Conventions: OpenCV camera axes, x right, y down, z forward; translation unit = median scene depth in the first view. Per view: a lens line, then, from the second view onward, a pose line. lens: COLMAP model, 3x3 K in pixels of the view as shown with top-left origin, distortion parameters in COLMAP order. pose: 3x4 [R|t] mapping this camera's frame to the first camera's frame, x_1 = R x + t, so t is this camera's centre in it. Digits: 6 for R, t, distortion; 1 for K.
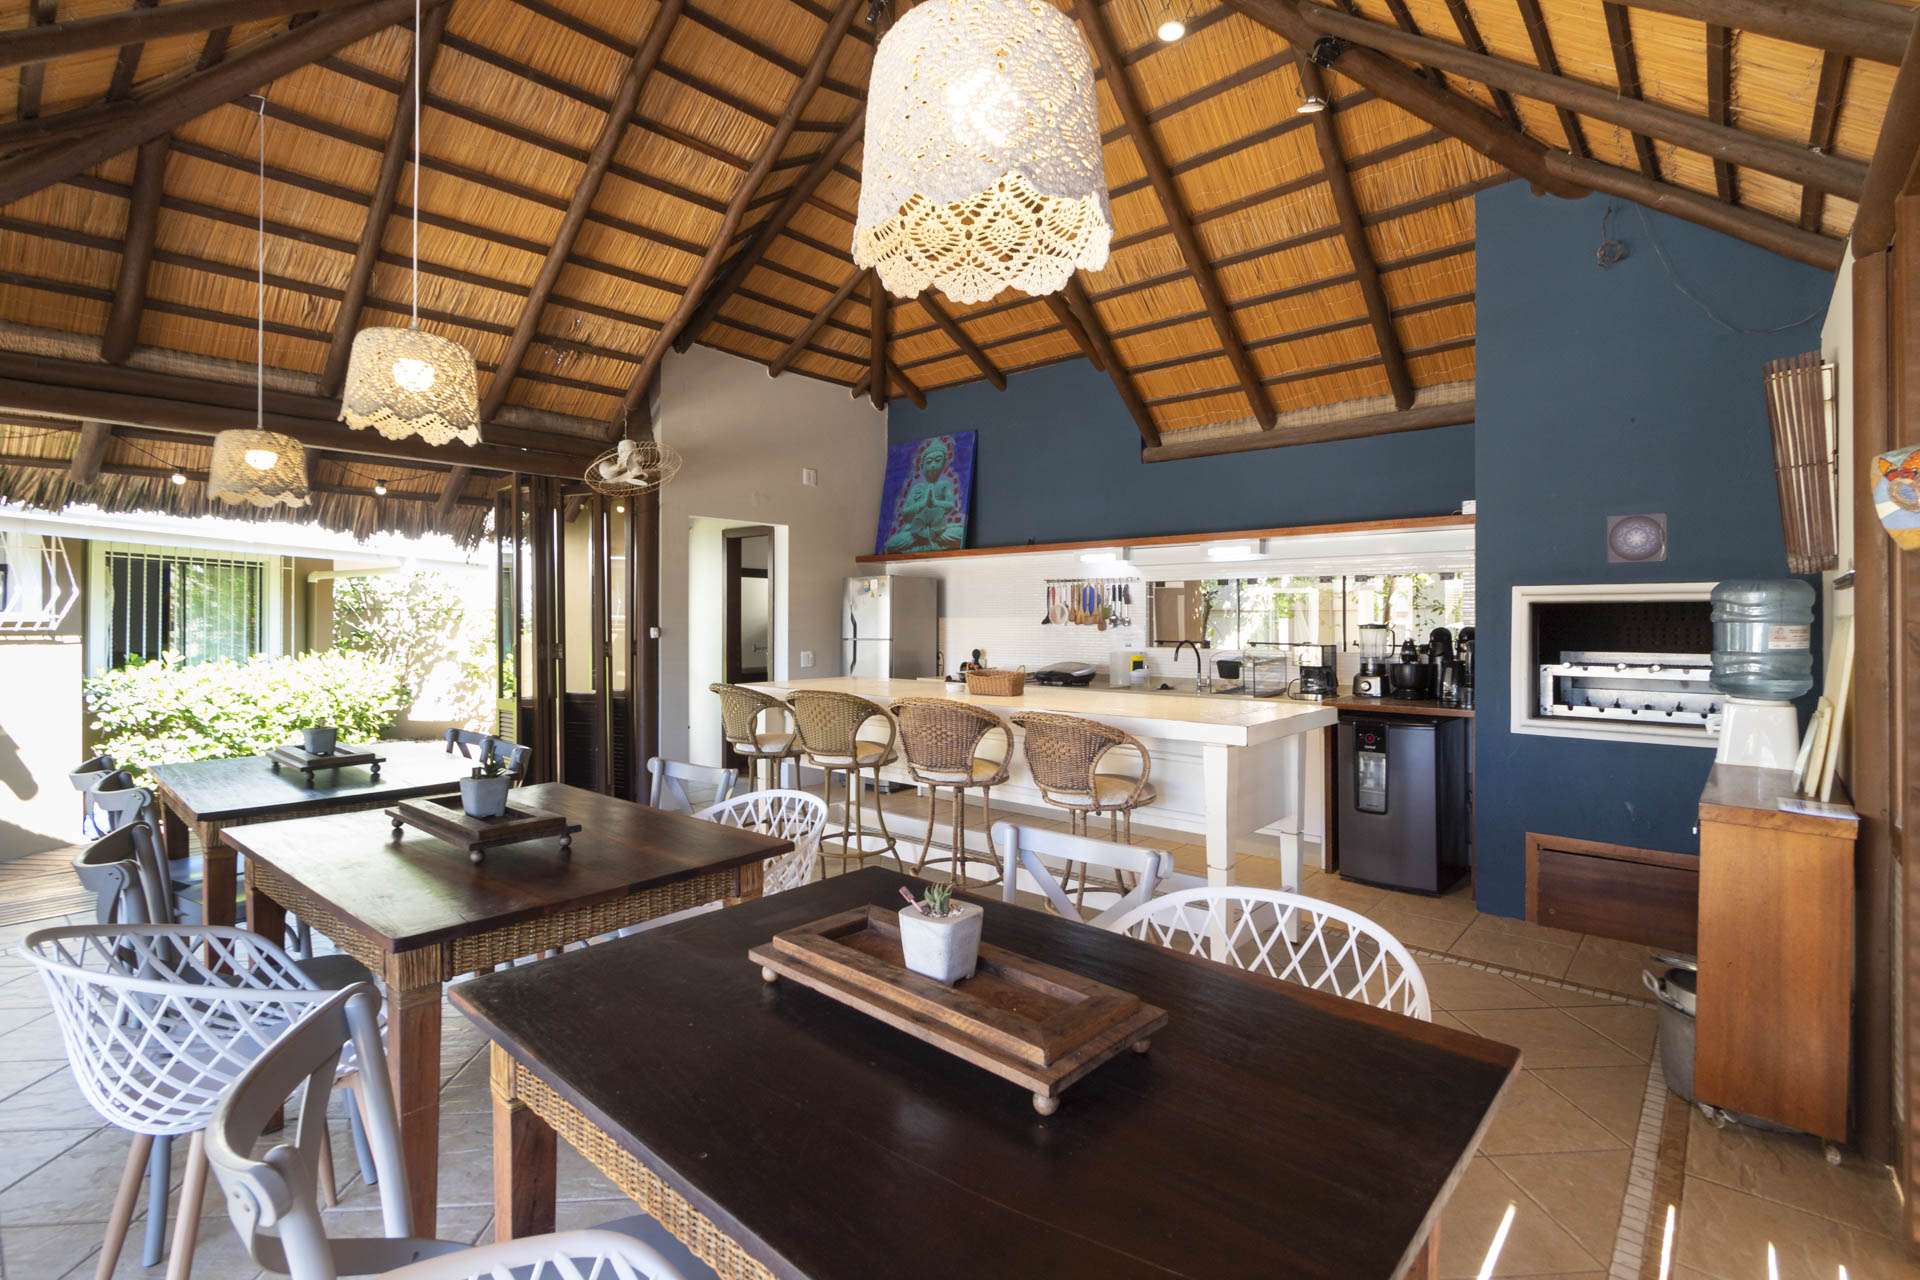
lens RADIAL K [[901.4, 0, 952.6], [0, 901.4, 628.4], [0, 0, 1]] dist [0.000042, 0.001613]
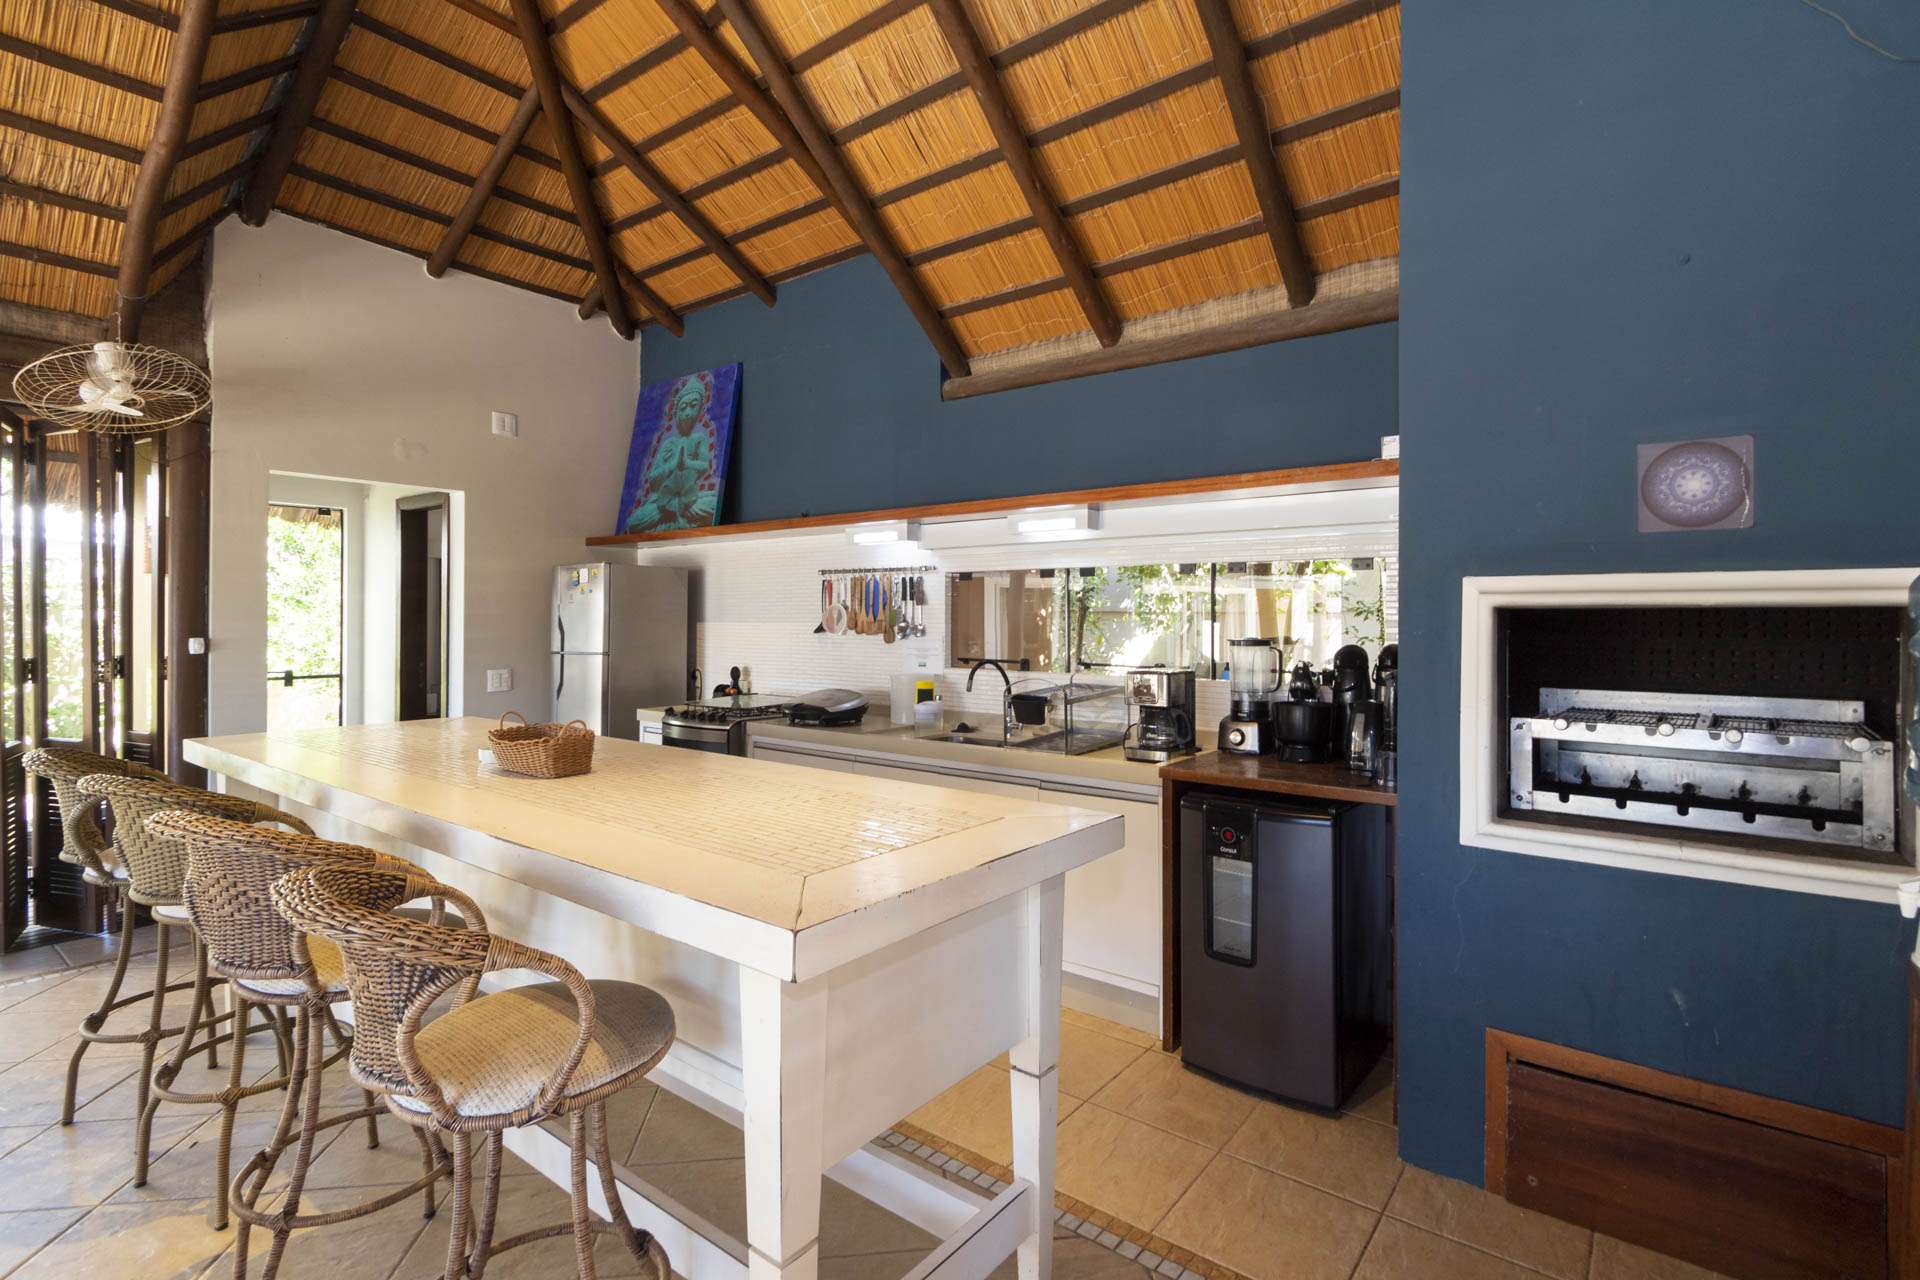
lens RADIAL K [[901.4, 0, 967.0], [0, 901.4, 629.2], [0, 0, 1]] dist [0.000042, 0.001613]
pose [[0.998237, 0.001774, 0.059329, 0.208171], [-0.001960, 0.999993, 0.003084, -0.011671], [-0.059323, -0.003195, 0.998234, 0.341231]]
